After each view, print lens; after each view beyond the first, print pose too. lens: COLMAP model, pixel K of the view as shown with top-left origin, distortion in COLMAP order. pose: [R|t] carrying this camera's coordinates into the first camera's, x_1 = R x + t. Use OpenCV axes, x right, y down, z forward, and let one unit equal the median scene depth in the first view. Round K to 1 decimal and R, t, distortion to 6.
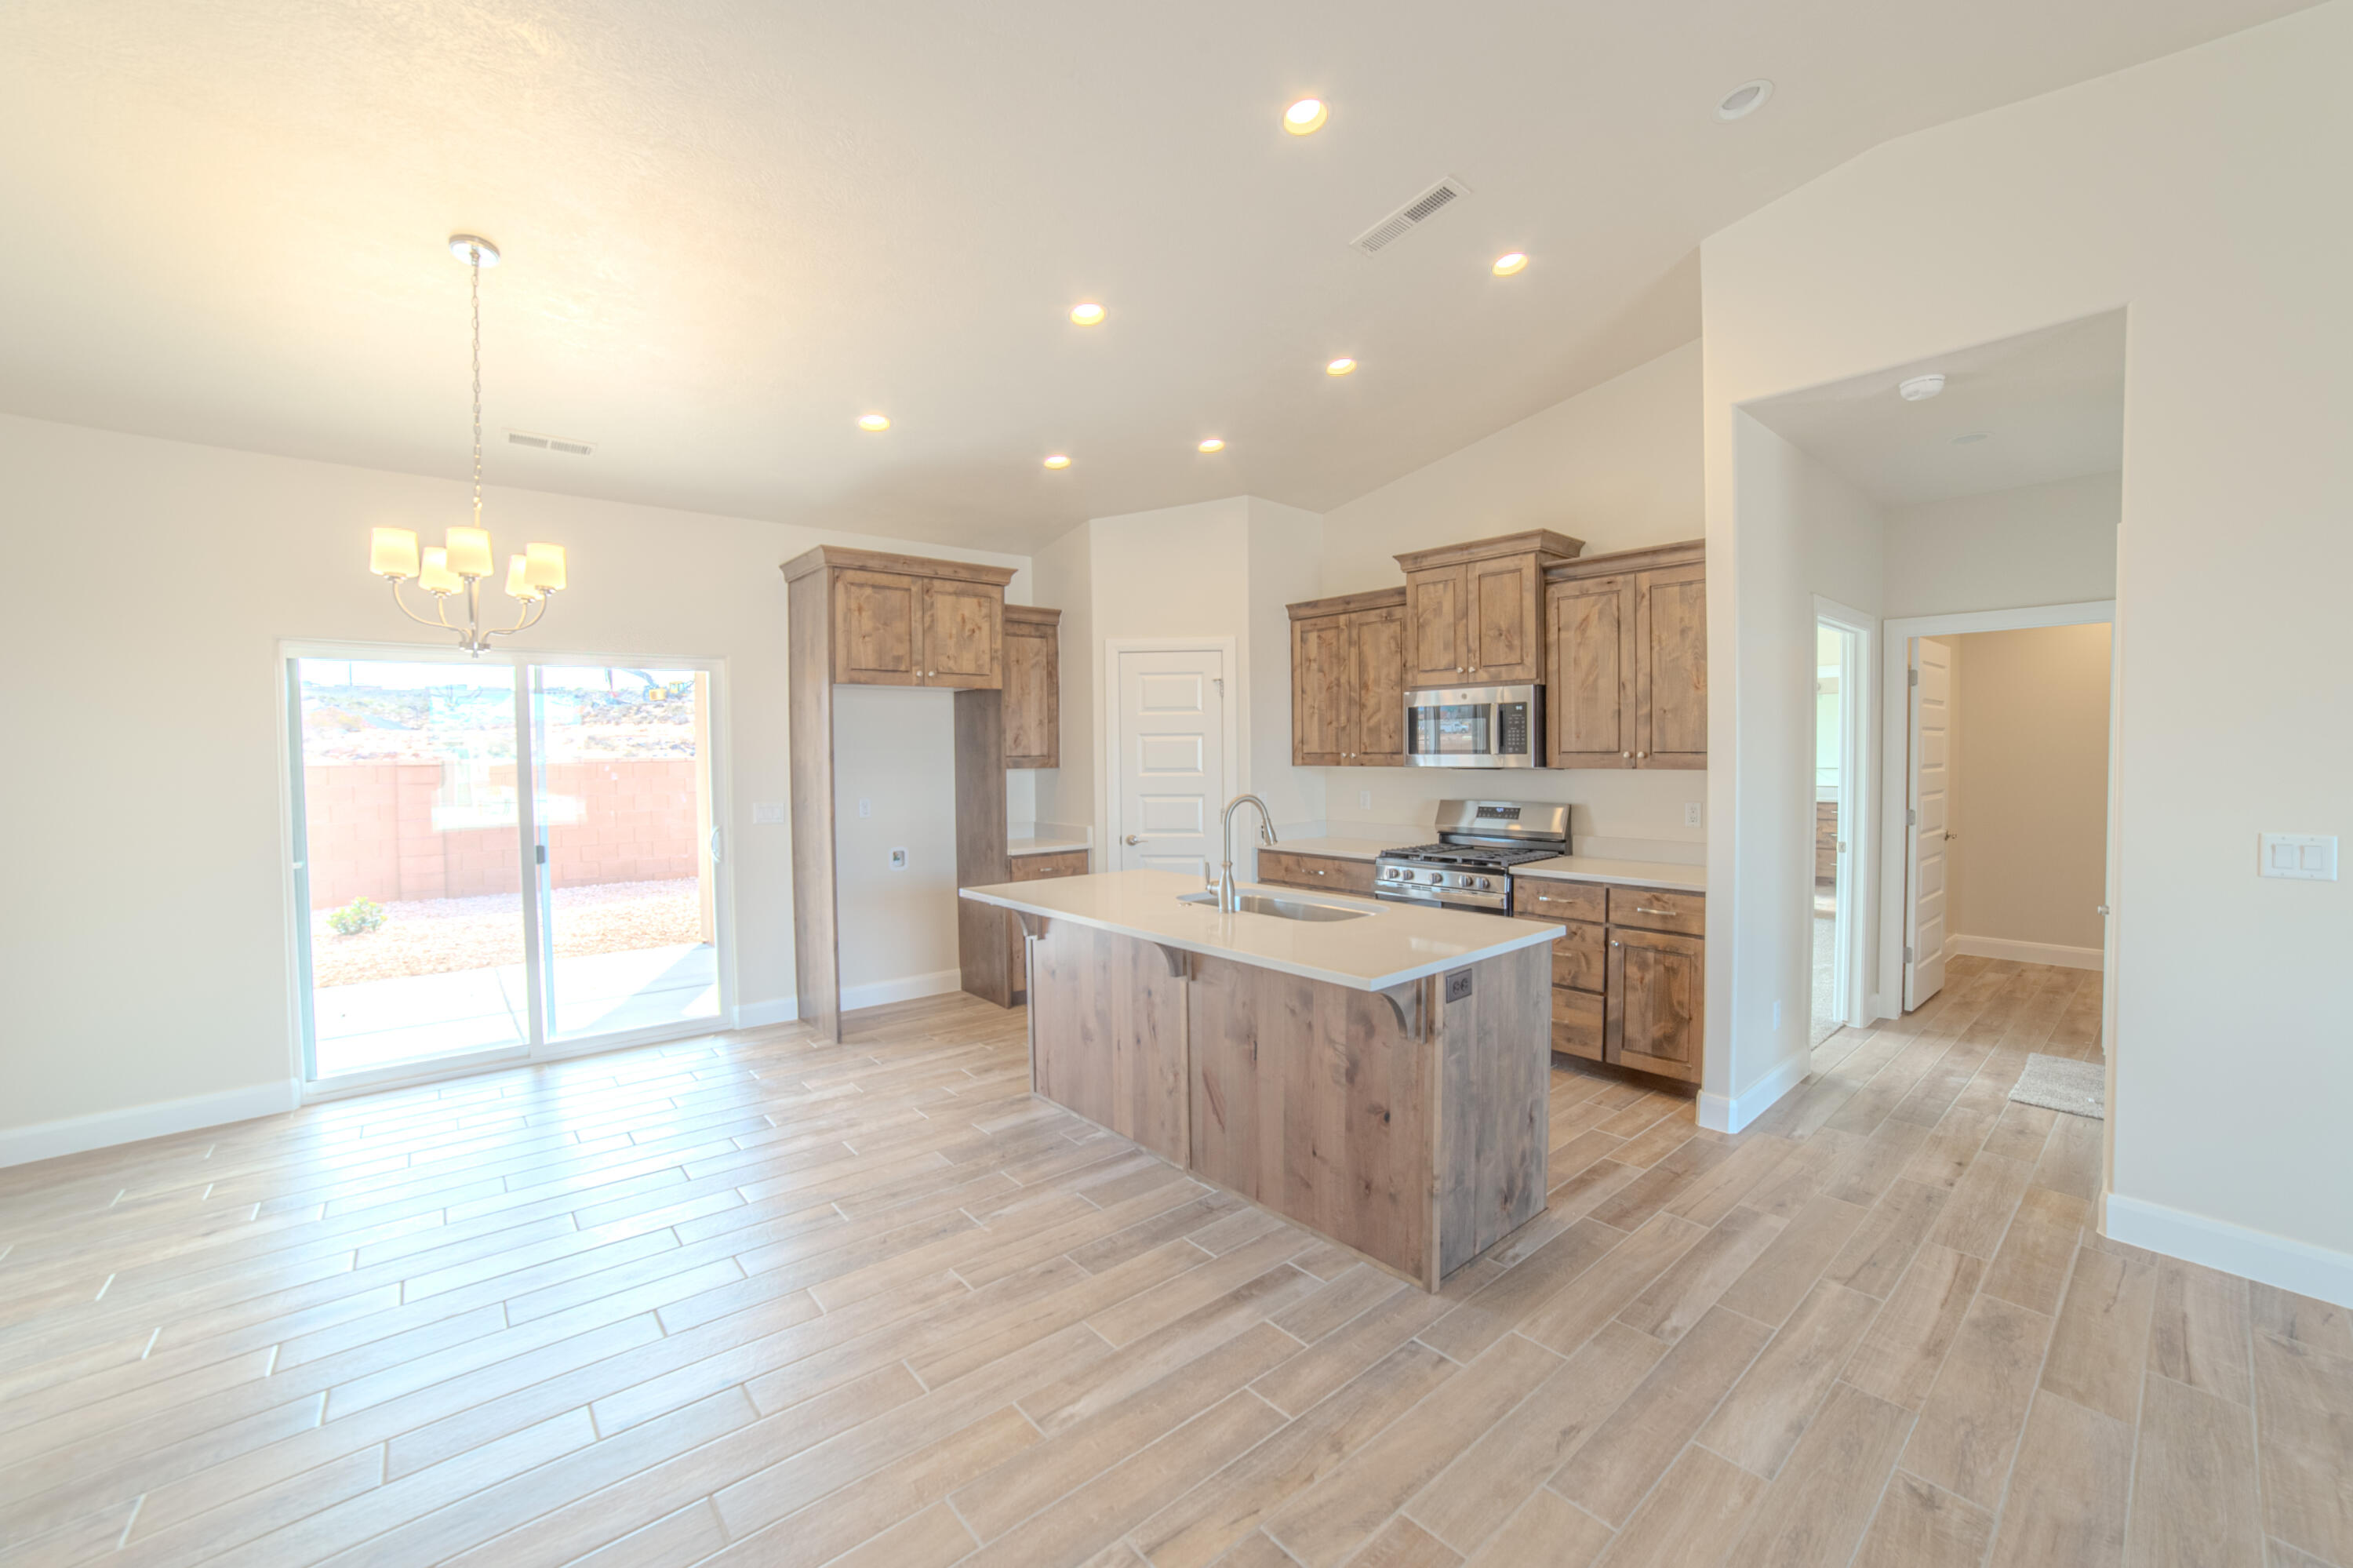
lens RADIAL K [[972.7, 0, 1177.6], [0, 972.7, 780.0], [0, 0, 1]] dist [-0.039668, 0.002614]
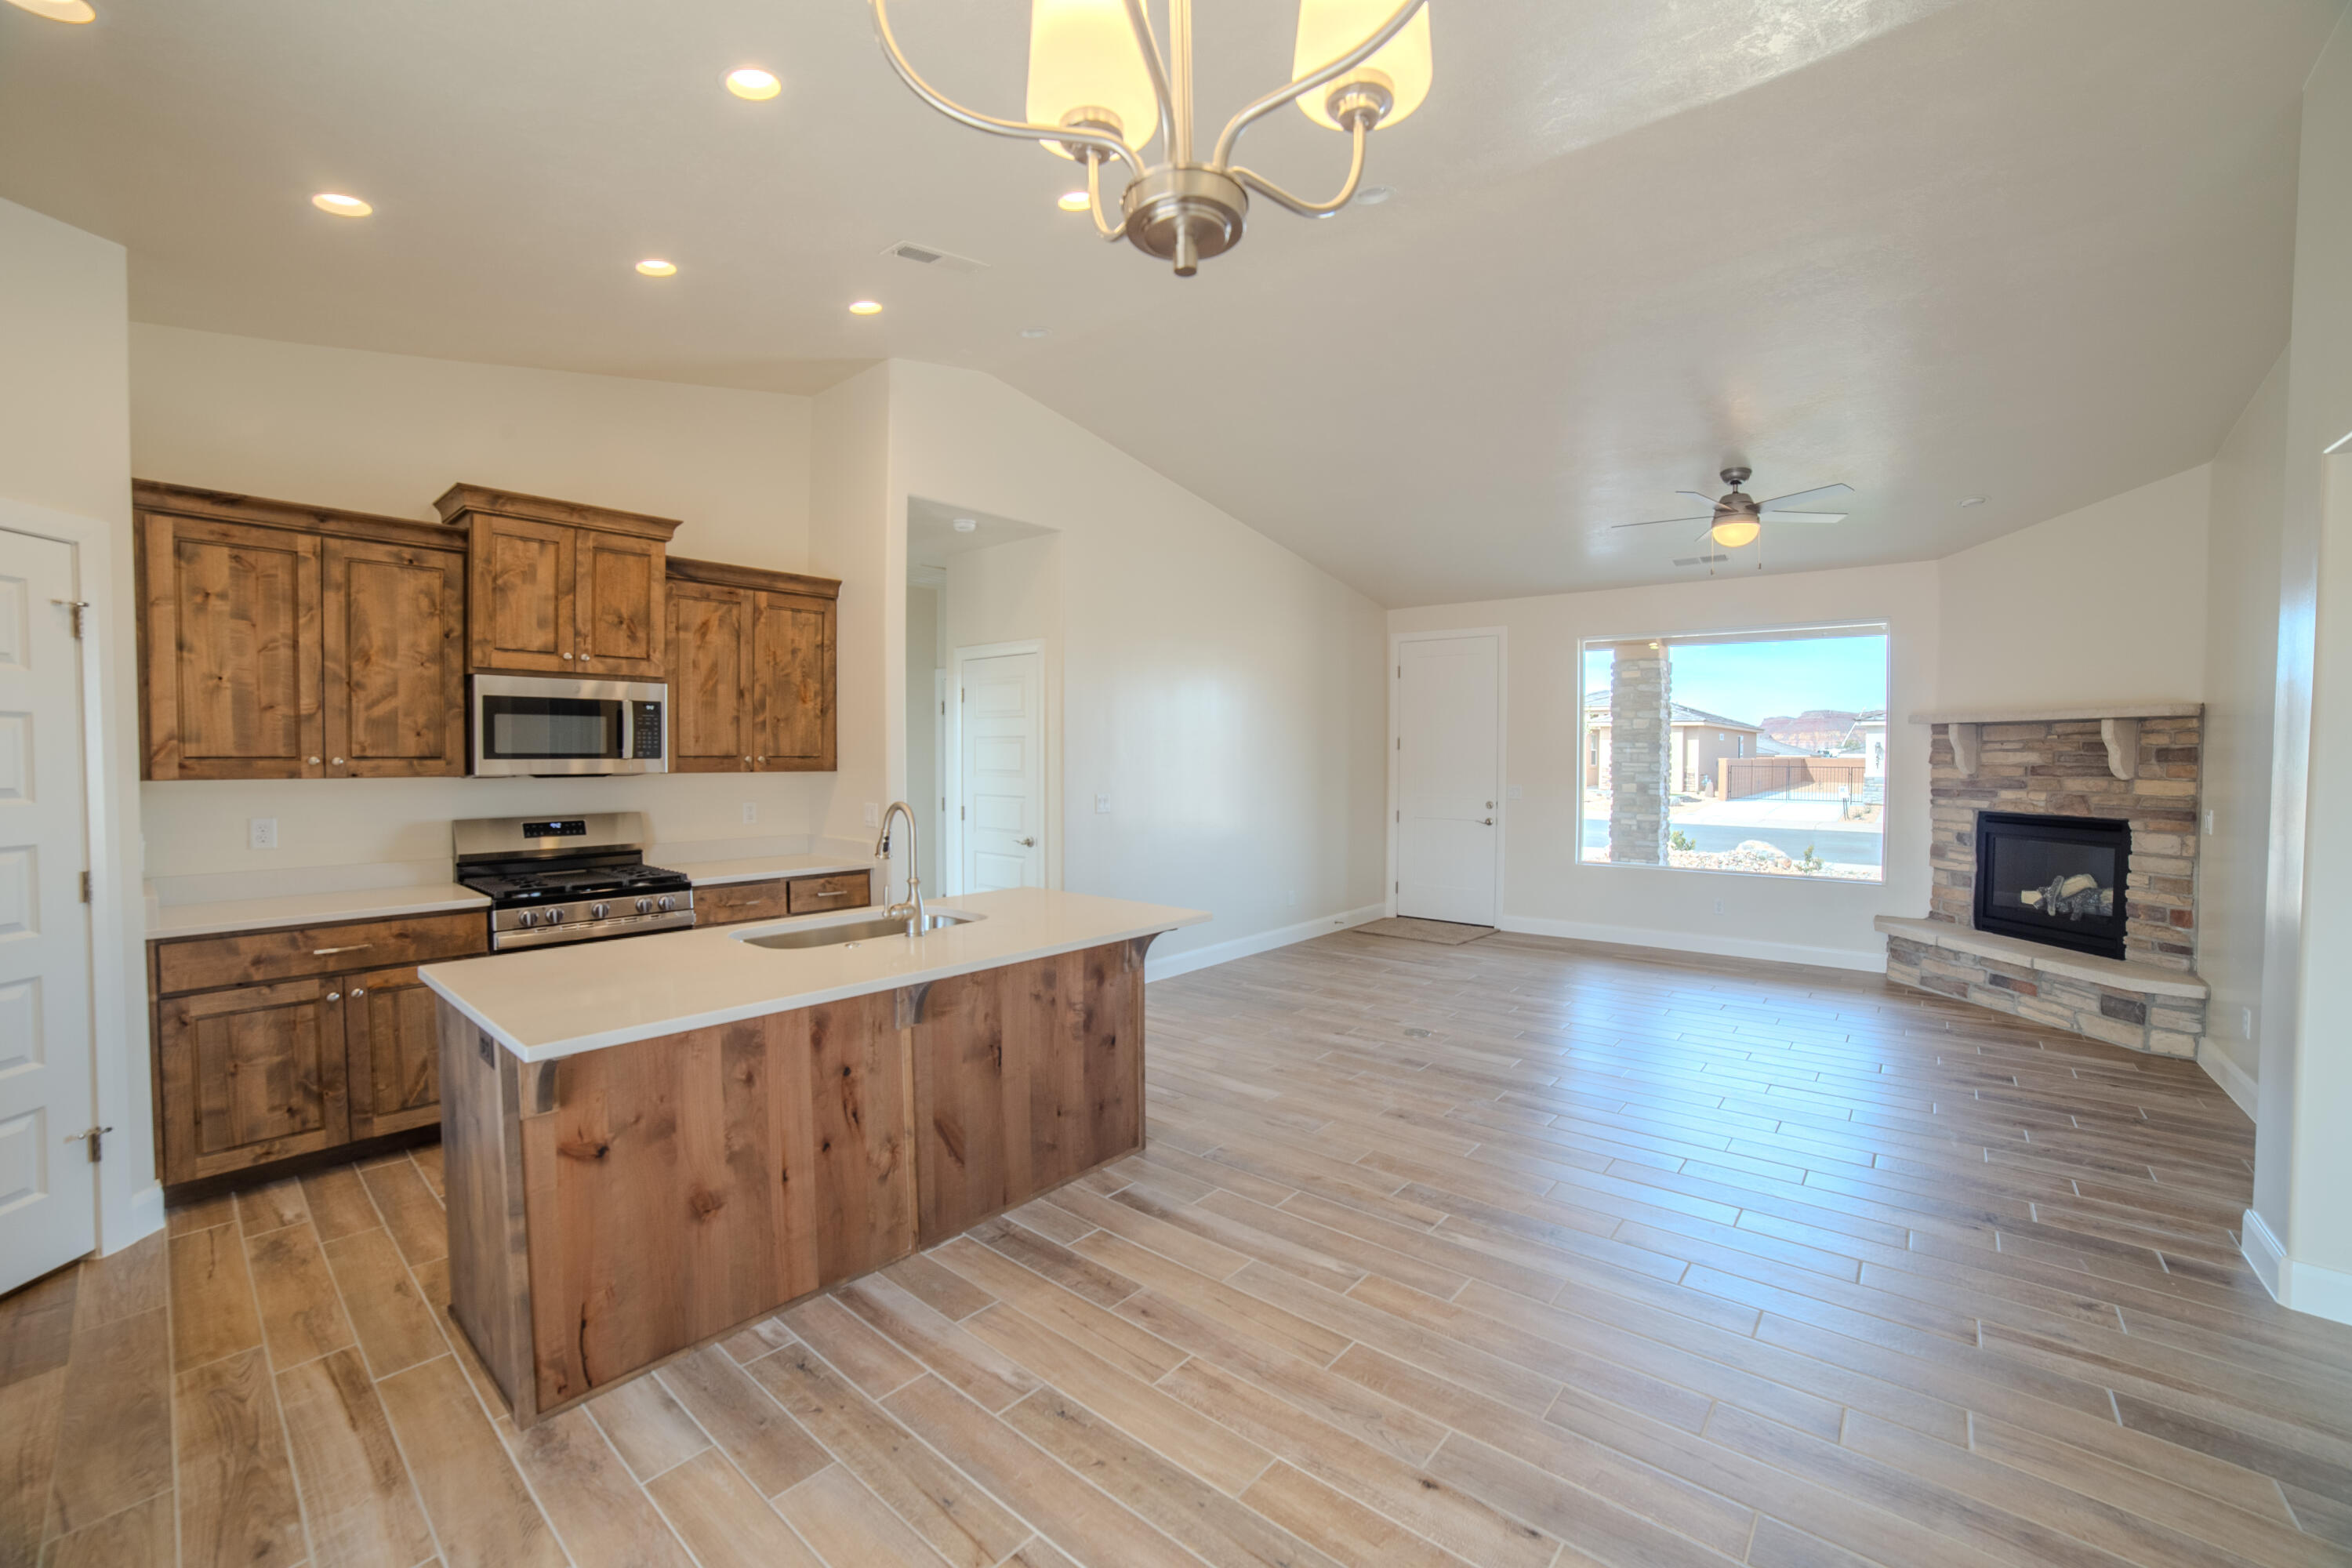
lens RADIAL K [[972.3, 0, 1185.4], [0, 972.3, 777.3], [0, 0, 1]] dist [-0.039668, 0.002614]
pose [[-0.180391, -0.017971, 0.983431, -0.631561], [0.028106, 0.999331, 0.023417, -0.016073], [-0.983193, 0.031864, -0.179765, 0.673138]]
